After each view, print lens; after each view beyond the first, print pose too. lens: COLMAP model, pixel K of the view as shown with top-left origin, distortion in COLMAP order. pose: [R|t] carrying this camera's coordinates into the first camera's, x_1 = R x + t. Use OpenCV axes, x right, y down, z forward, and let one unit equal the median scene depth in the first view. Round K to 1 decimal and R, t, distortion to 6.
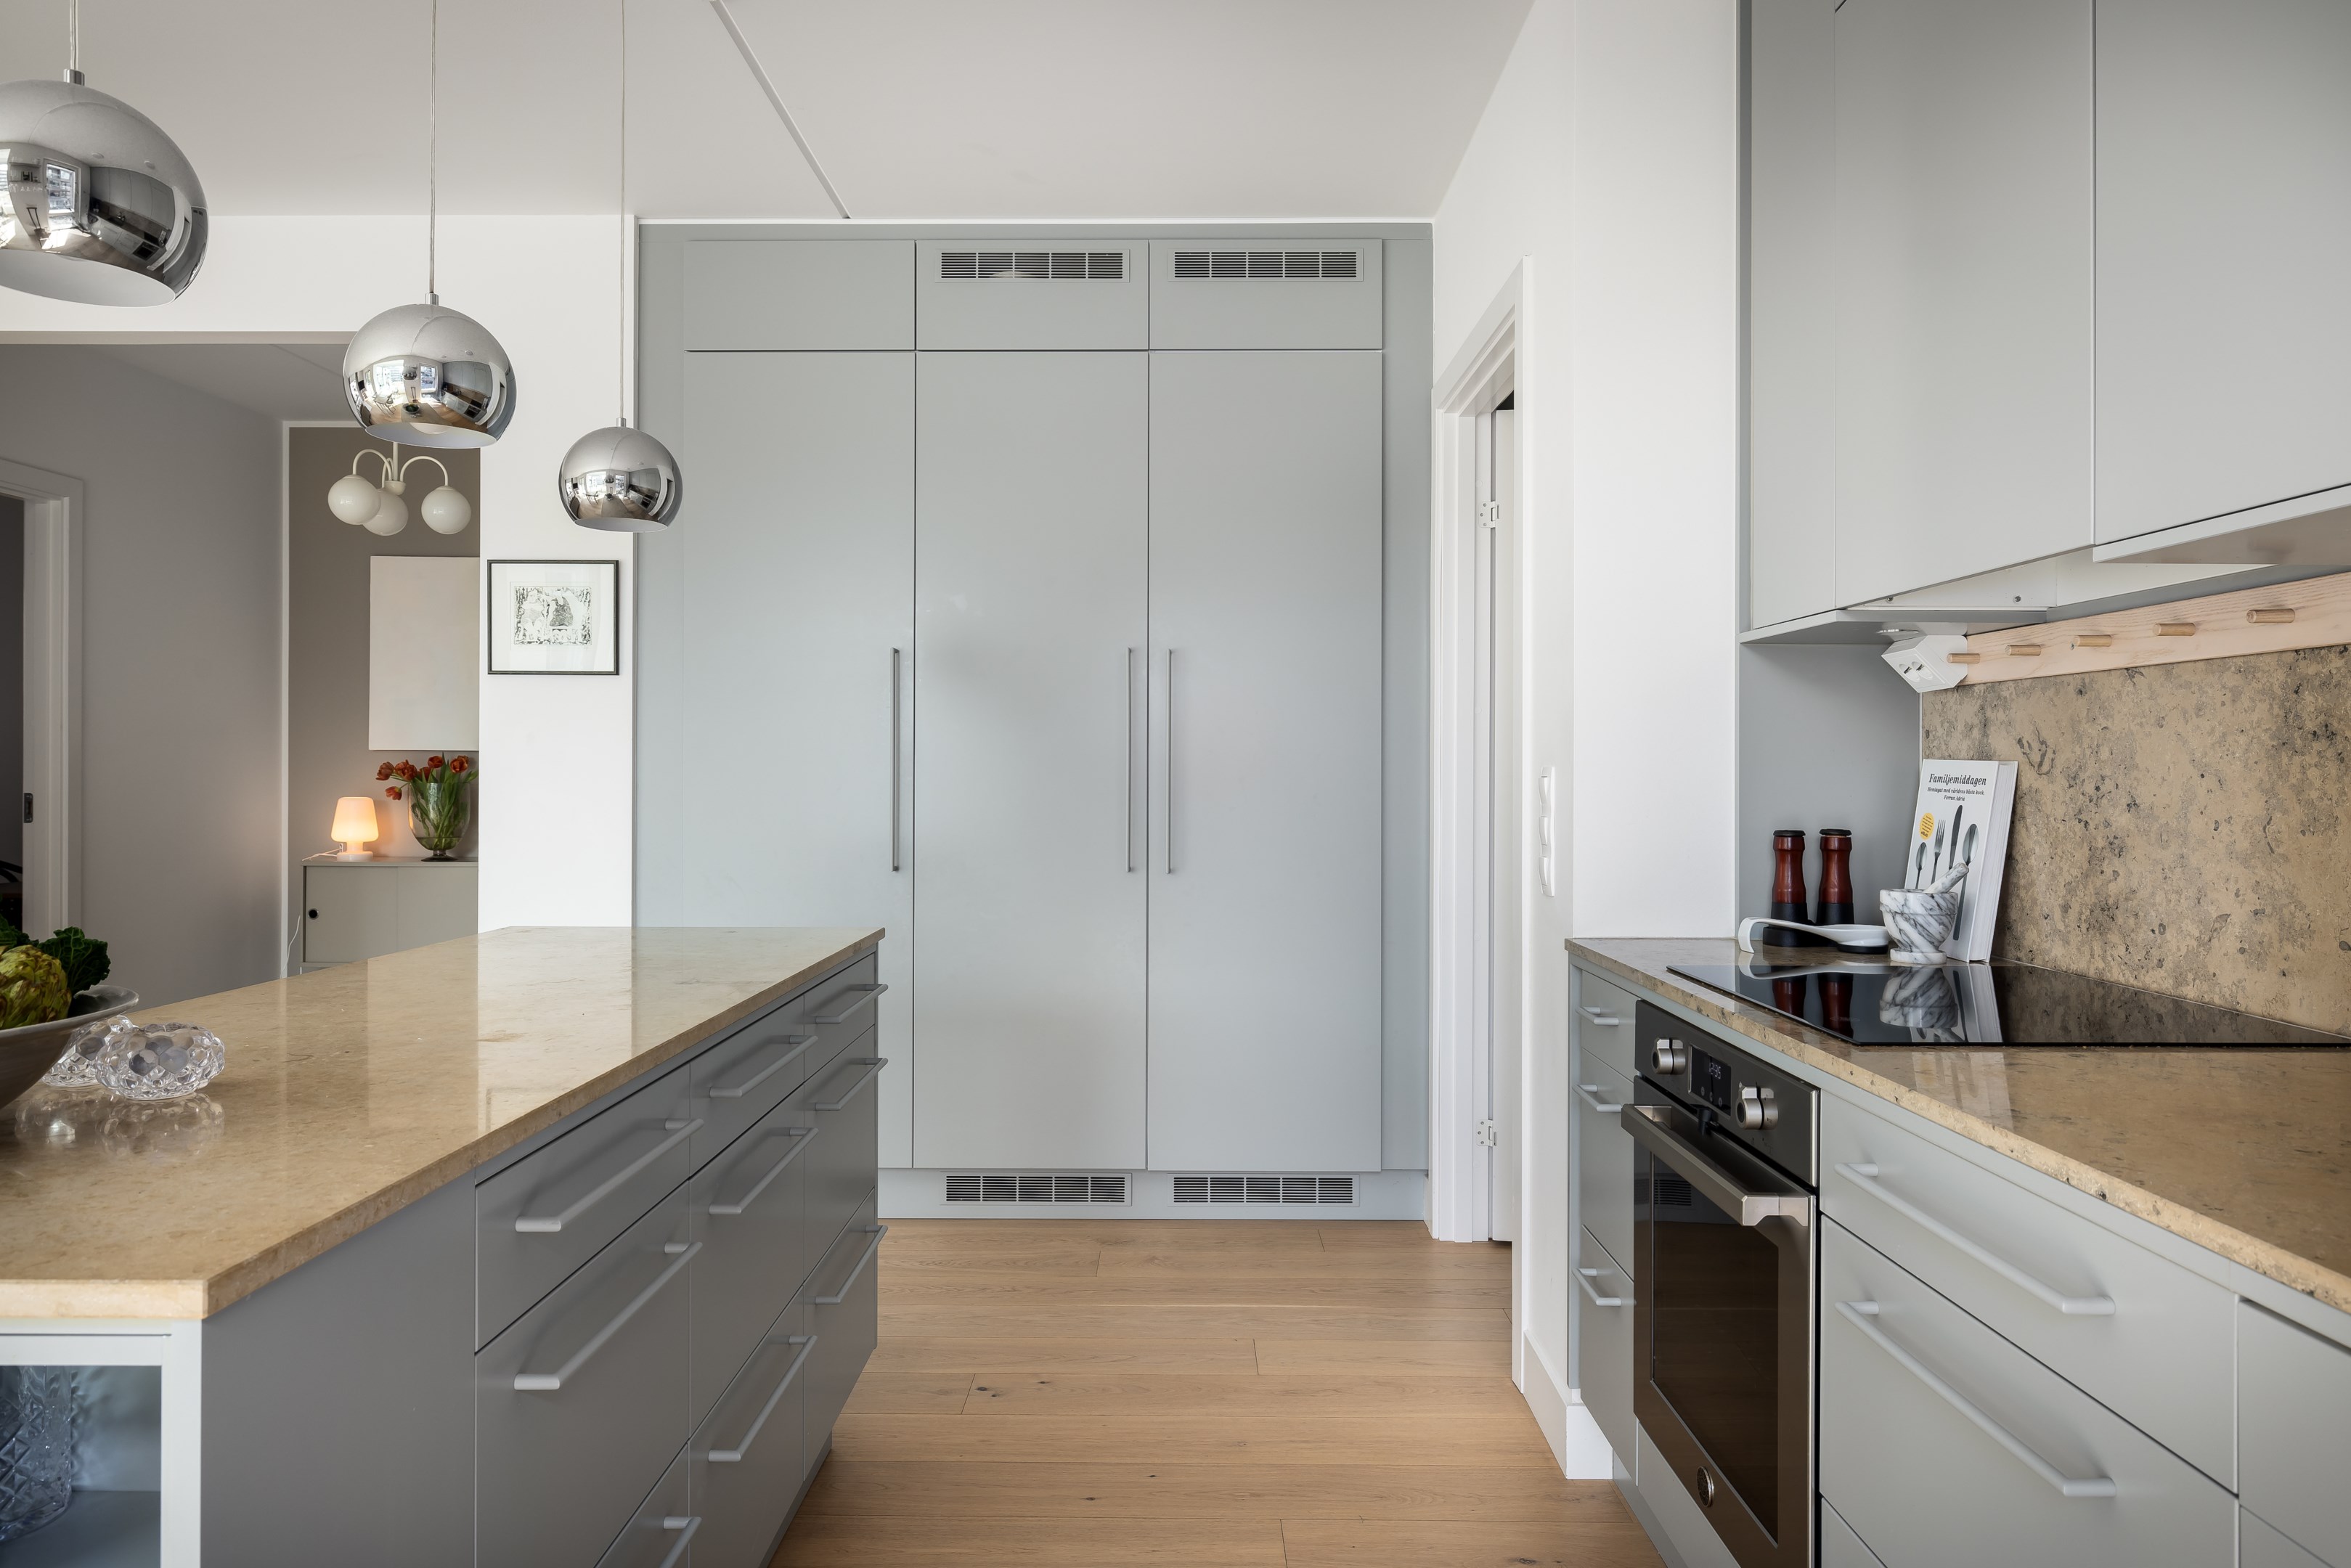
lens RADIAL K [[1489.1, 0, 1177.3], [0, 1489.1, 763.6], [0, 0, 1]] dist [-0.000536, 0.000374]
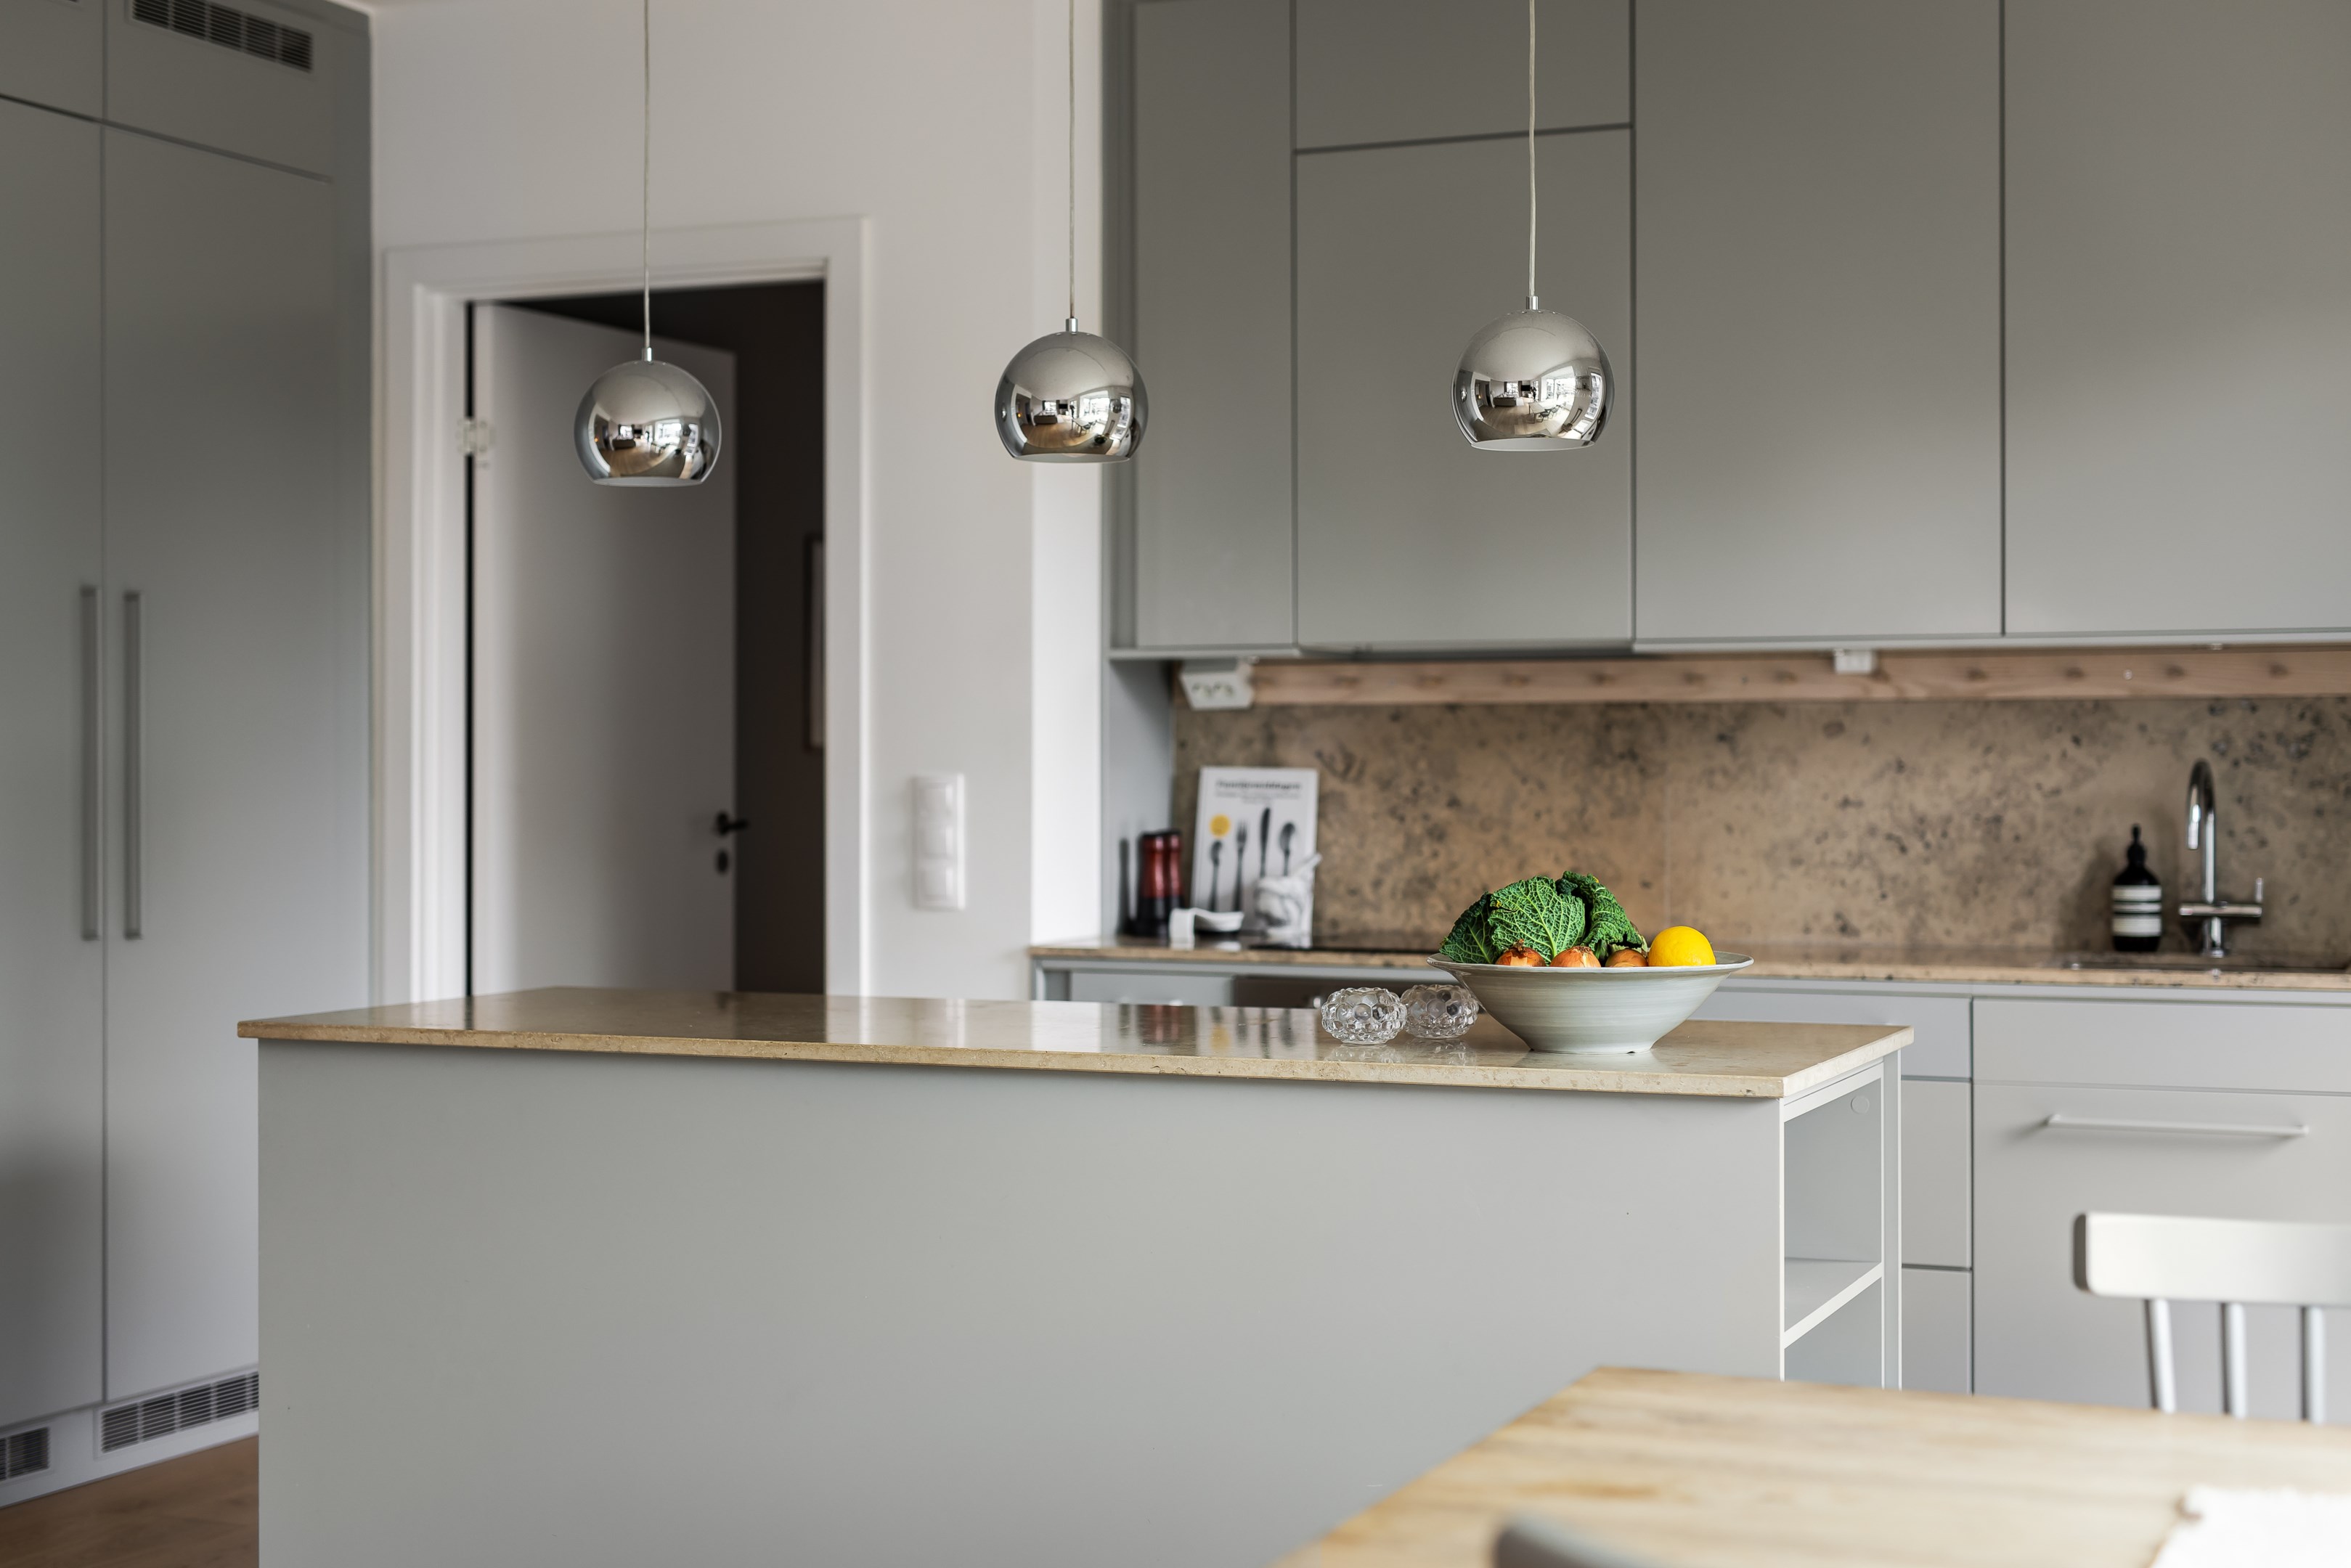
lens RADIAL K [[3280.5, 0, 1175.5], [0, 3280.5, 784.0], [0, 0, 1]] dist [0.001923, -0.002102]
pose [[0.388280, -0.006529, 0.921518, -2.173375], [-0.004199, 0.999952, 0.008853, -0.014957], [-0.921532, -0.007307, 0.388234, 0.050771]]
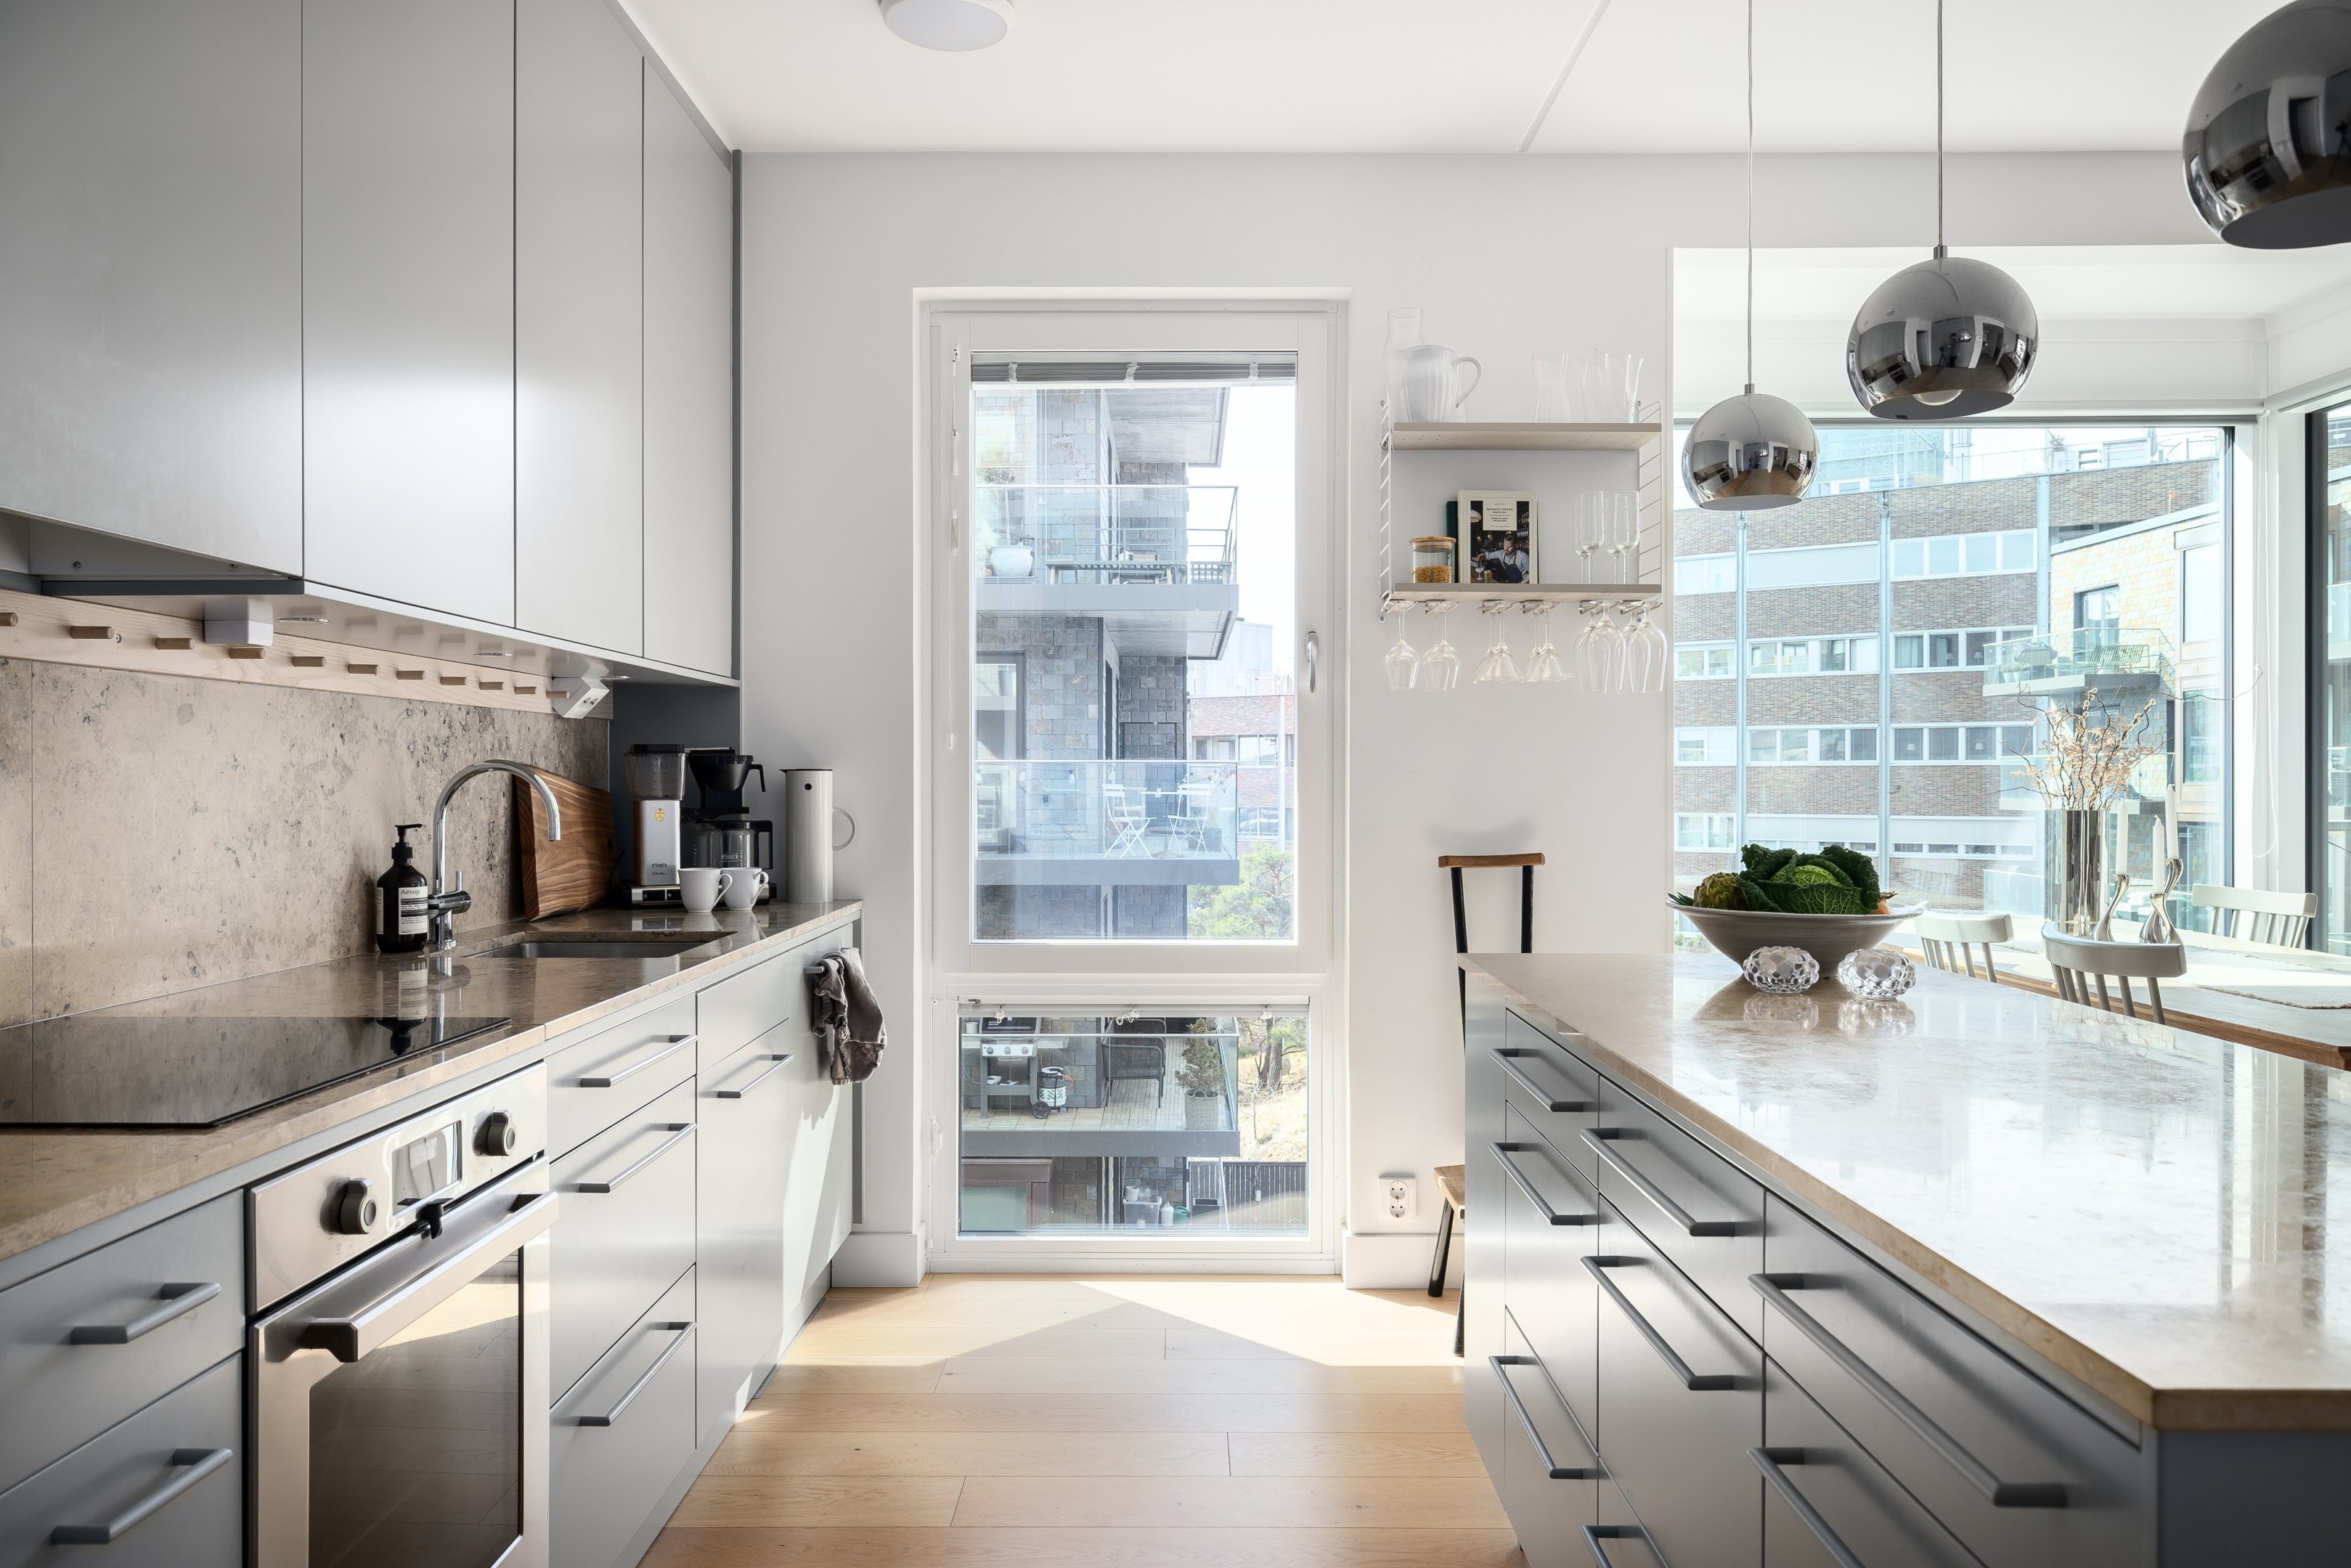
lens RADIAL K [[1642.3, 0, 1183.8], [0, 1642.3, 781.5], [0, 0, 1]] dist [0.003388, 0.002066]
pose [[-0.999992, -0.002475, -0.003126, -0.036575], [-0.002459, 0.999984, -0.005163, 0.009342], [0.003139, -0.005155, -0.999982, 1.694994]]
